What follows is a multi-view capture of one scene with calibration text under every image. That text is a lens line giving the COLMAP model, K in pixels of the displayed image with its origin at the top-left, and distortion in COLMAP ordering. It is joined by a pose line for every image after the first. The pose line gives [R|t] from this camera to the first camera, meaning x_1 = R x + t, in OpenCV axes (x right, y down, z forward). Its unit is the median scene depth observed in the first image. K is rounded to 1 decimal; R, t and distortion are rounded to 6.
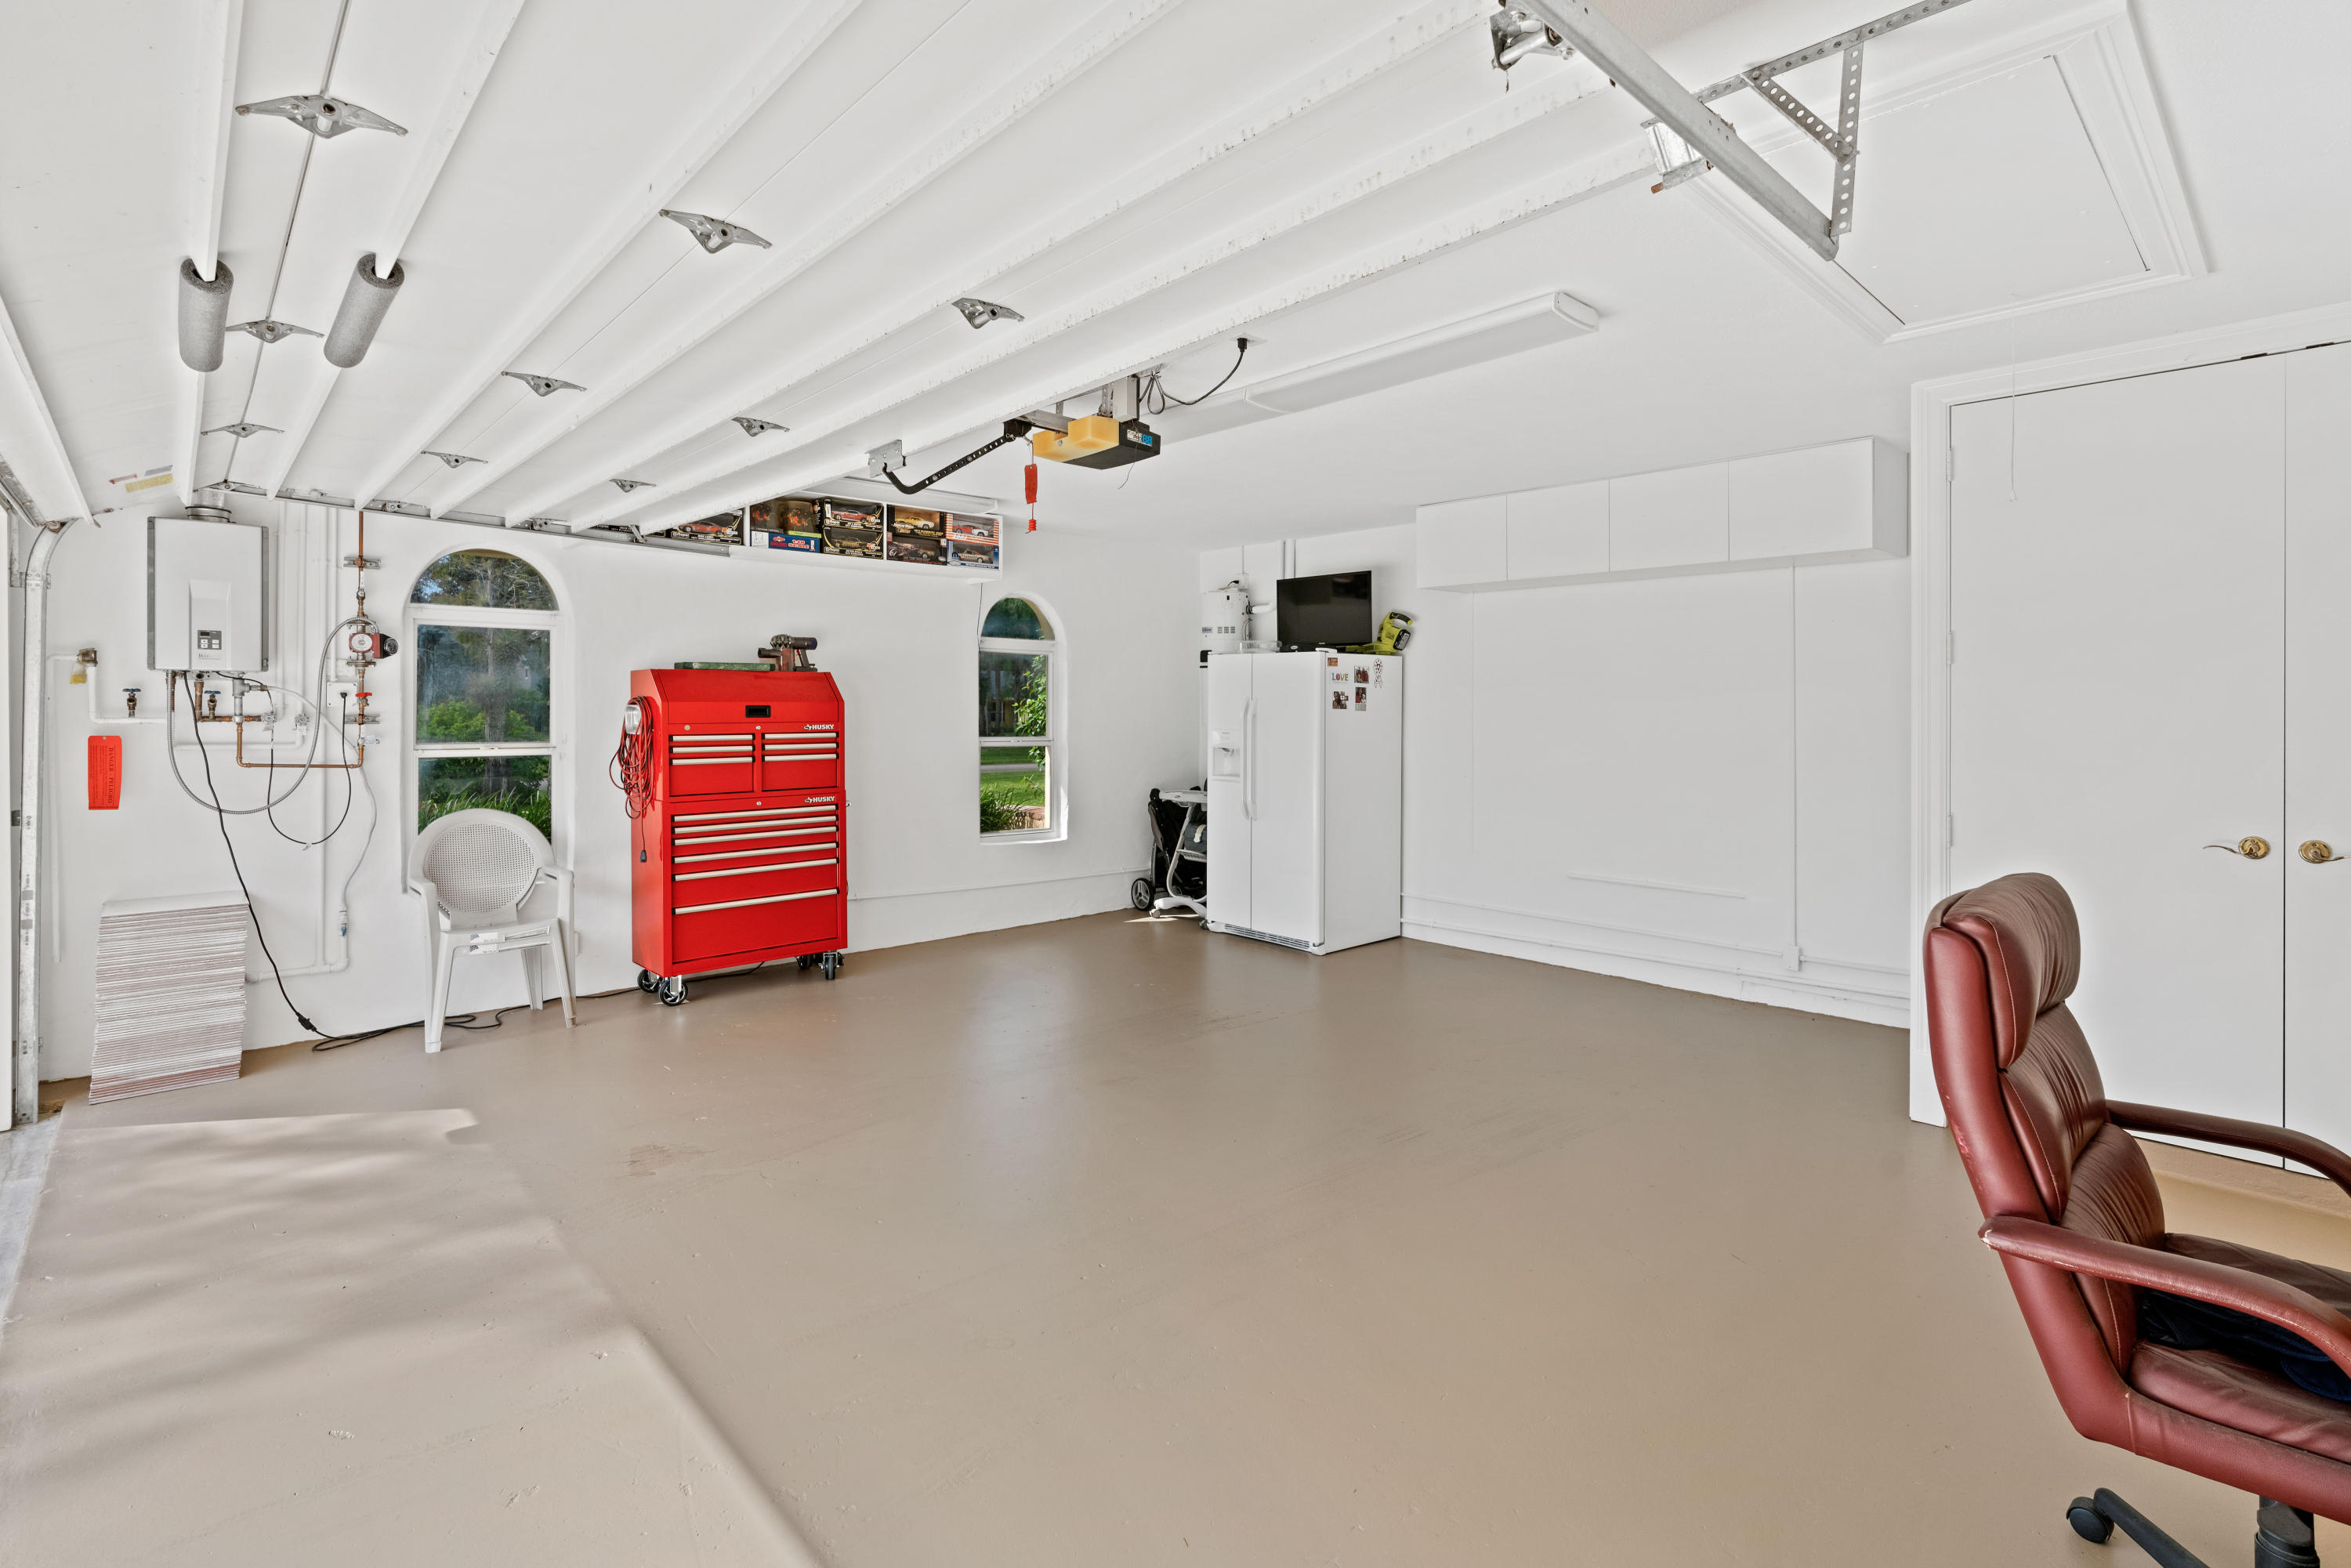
lens RADIAL K [[1109.7, 0, 1175.3], [0, 1109.7, 718.8], [0, 0, 1]] dist [-0.002061, -0.000202]
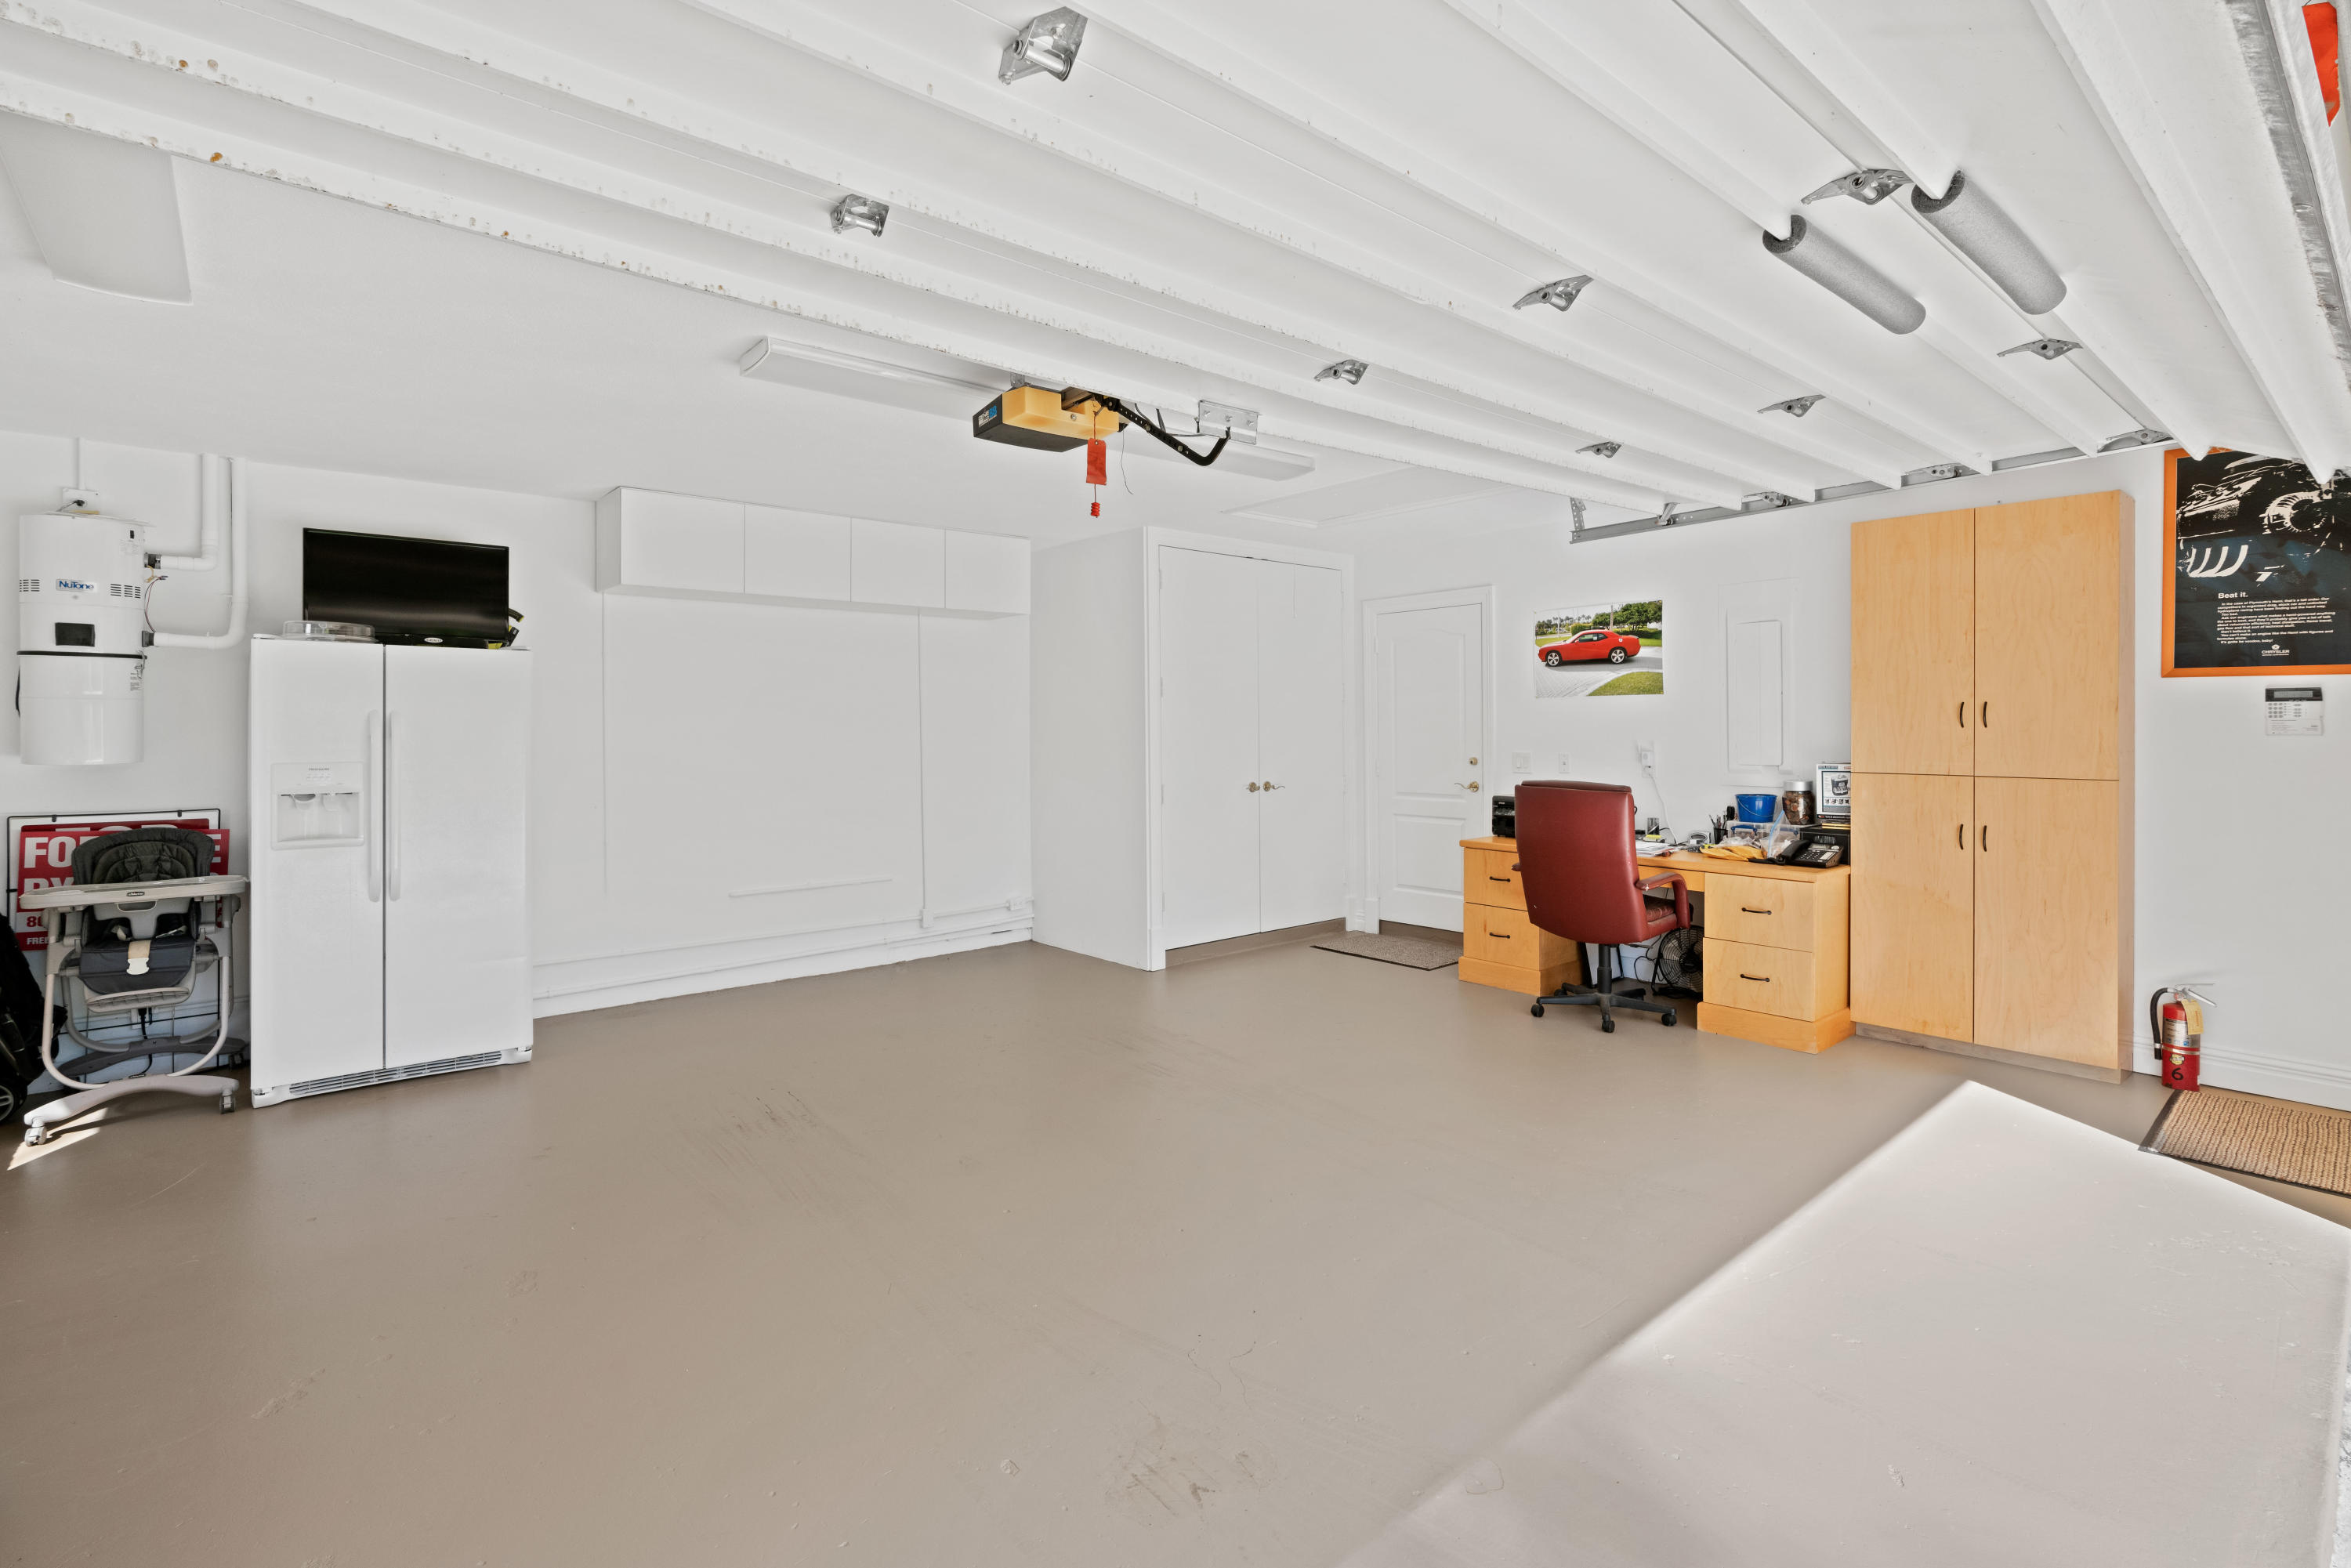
lens RADIAL K [[1109.7, 0, 1175.3], [0, 1109.7, 718.8], [0, 0, 1]] dist [-0.002061, -0.000202]
pose [[0.039522, 0.006276, 0.999199, -0.578450], [0.019102, 0.999793, -0.007036, -0.001207], [-0.999036, 0.019365, 0.039394, 0.524794]]
